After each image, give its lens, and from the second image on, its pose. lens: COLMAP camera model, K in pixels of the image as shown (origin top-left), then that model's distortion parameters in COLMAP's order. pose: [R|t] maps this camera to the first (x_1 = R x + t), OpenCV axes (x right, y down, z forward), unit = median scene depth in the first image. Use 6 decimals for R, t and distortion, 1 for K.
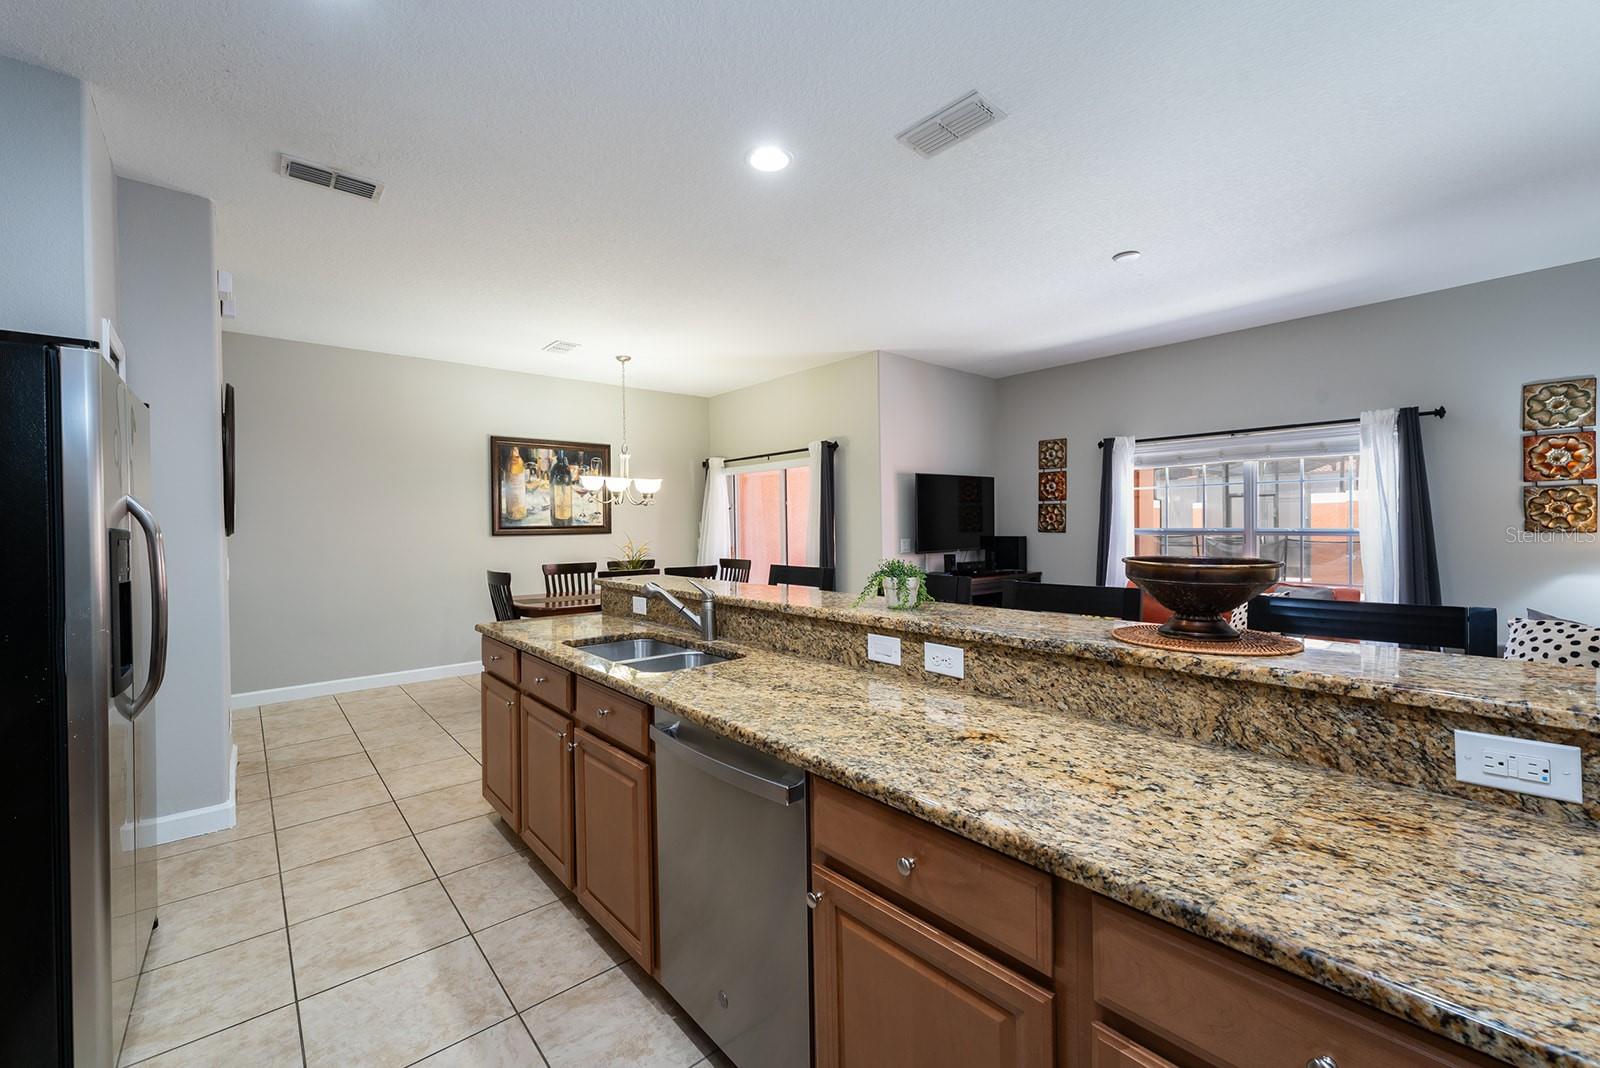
lens RADIAL K [[649.8, 0, 789.9], [0, 649.8, 530.5], [0, 0, 1]] dist [0.001724, -0.000329]
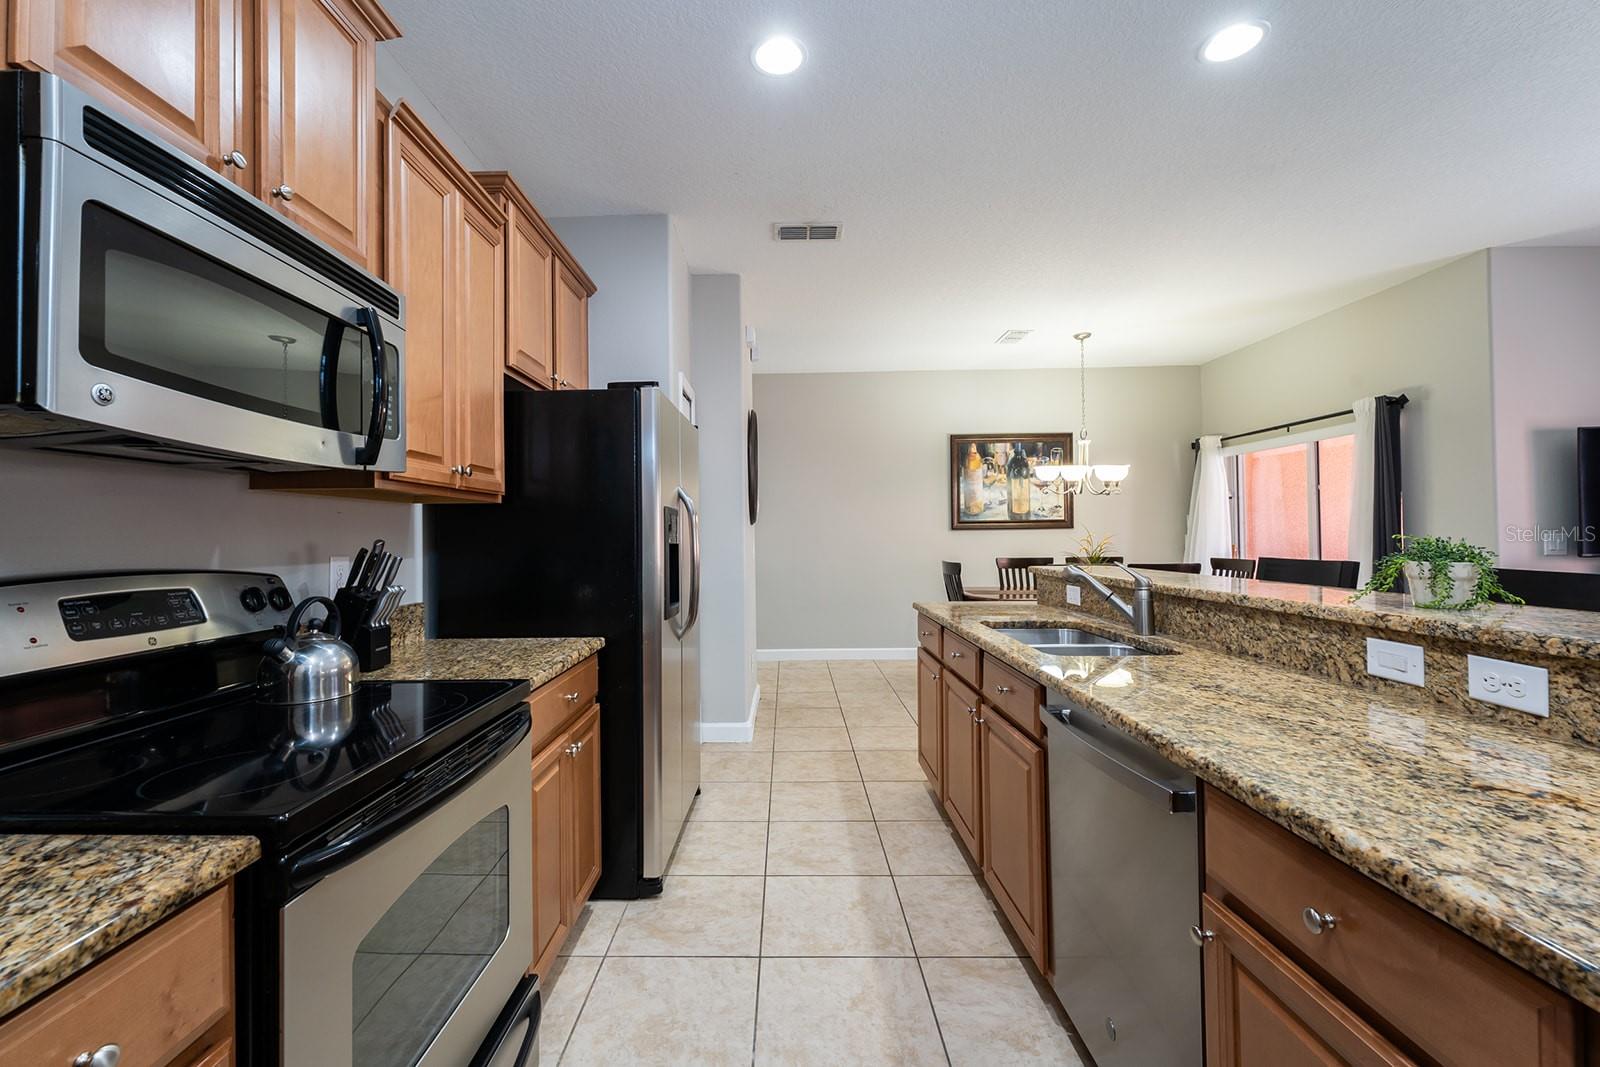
lens RADIAL K [[676.3, 0, 792.1], [0, 676.3, 537.7], [0, 0, 1]] dist [-0.000959, 0.000499]
pose [[0.747460, -0.003118, -0.664300, 0.134958], [-0.002547, 0.999968, -0.007559, 0.054050], [0.664302, 0.007342, 0.747428, 0.027552]]
